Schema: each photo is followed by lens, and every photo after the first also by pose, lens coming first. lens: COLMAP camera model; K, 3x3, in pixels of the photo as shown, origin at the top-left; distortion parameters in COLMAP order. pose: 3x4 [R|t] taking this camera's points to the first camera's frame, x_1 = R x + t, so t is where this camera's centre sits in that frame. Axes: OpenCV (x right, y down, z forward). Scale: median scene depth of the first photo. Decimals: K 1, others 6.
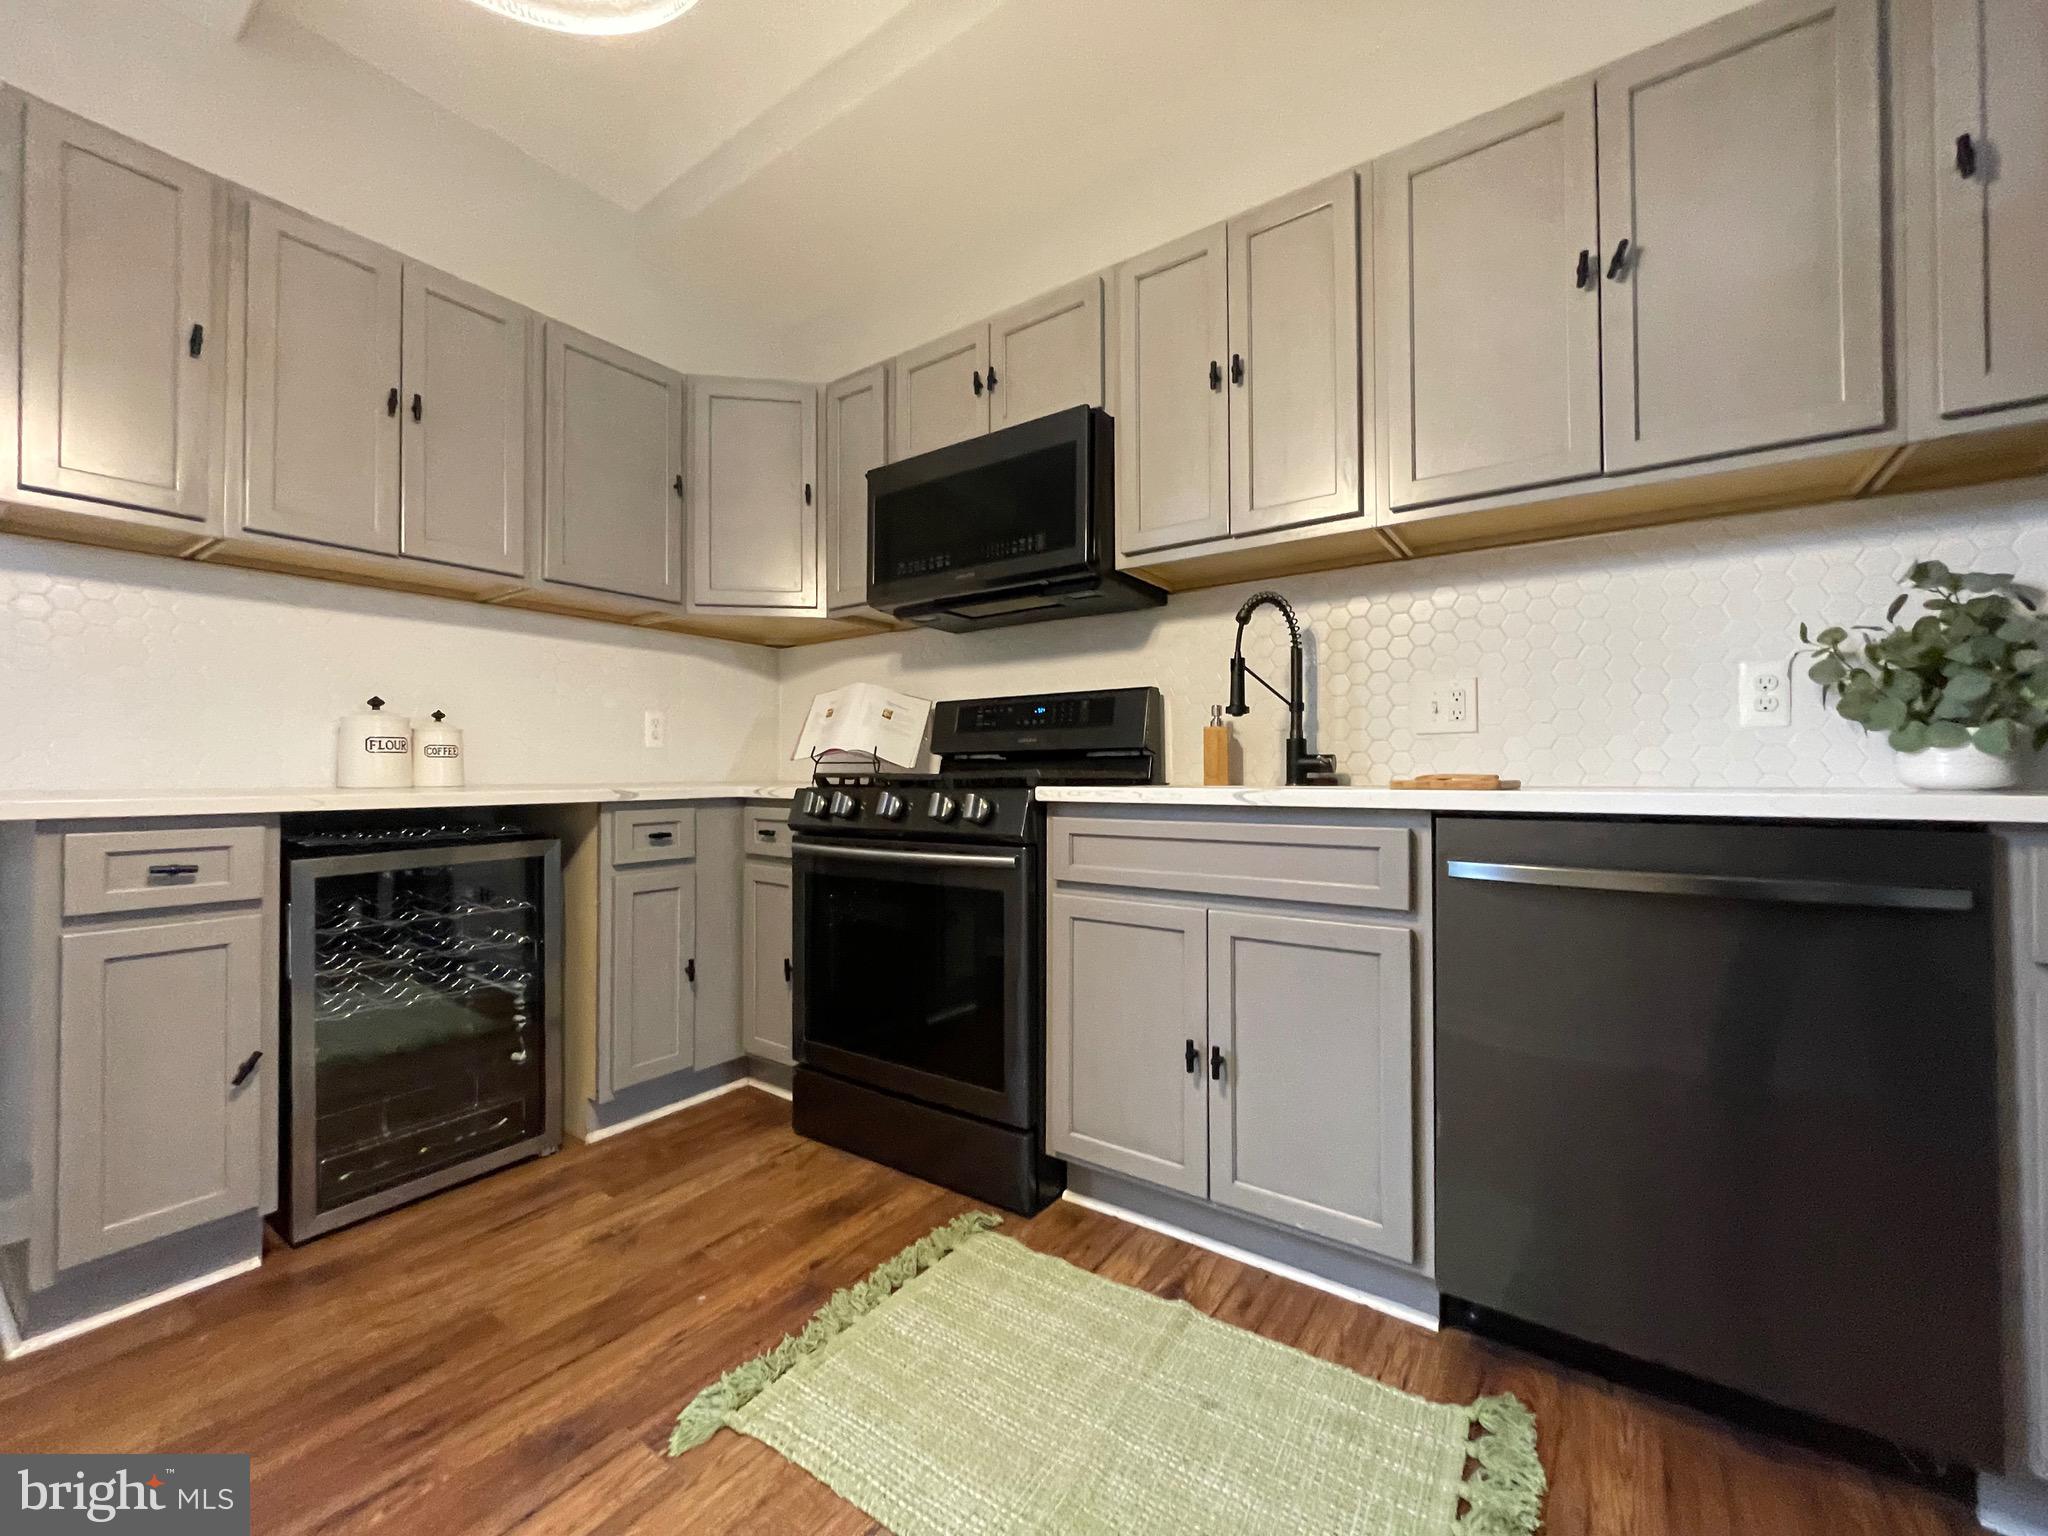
lens RADIAL K [[819.7, 0, 1024.0], [0, 819.7, 768.0], [0, 0, 1]] dist [-0.016091, 0.004429]
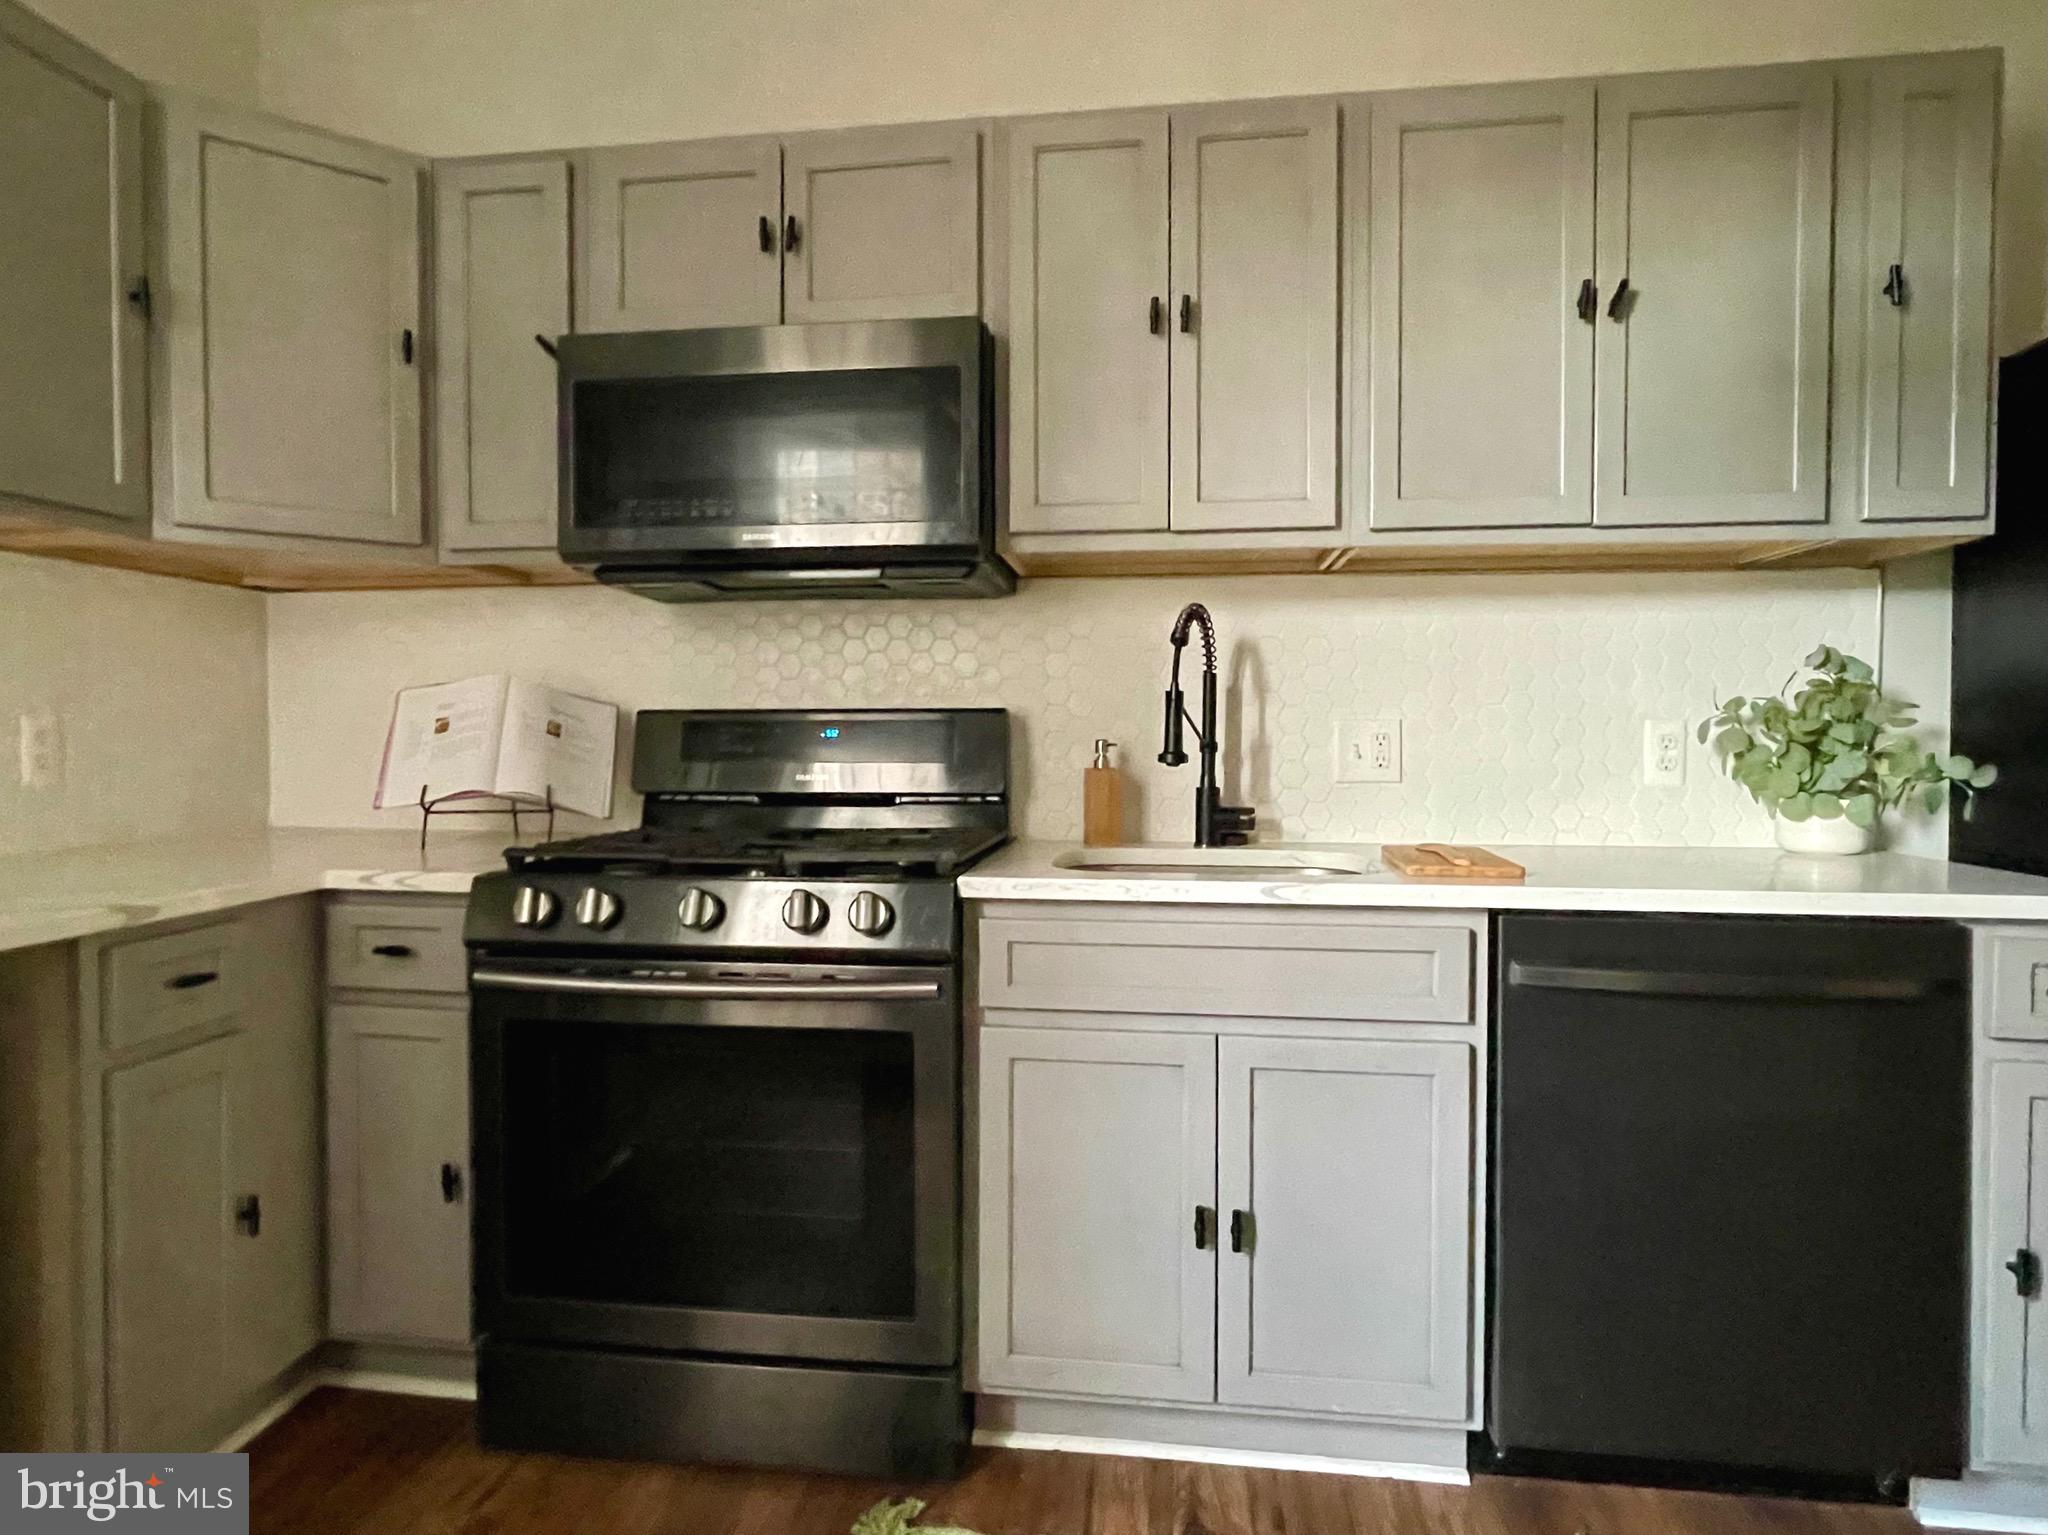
lens RADIAL K [[1128.0, 0, 1024.0], [0, 1128.0, 767.5], [0, 0, 1]] dist [-0.005732, 0.000079]
pose [[0.882005, -0.010879, 0.471115, -0.375155], [-0.005879, 0.999402, 0.034083, -0.099946], [-0.471204, -0.032831, 0.881413, 0.129499]]
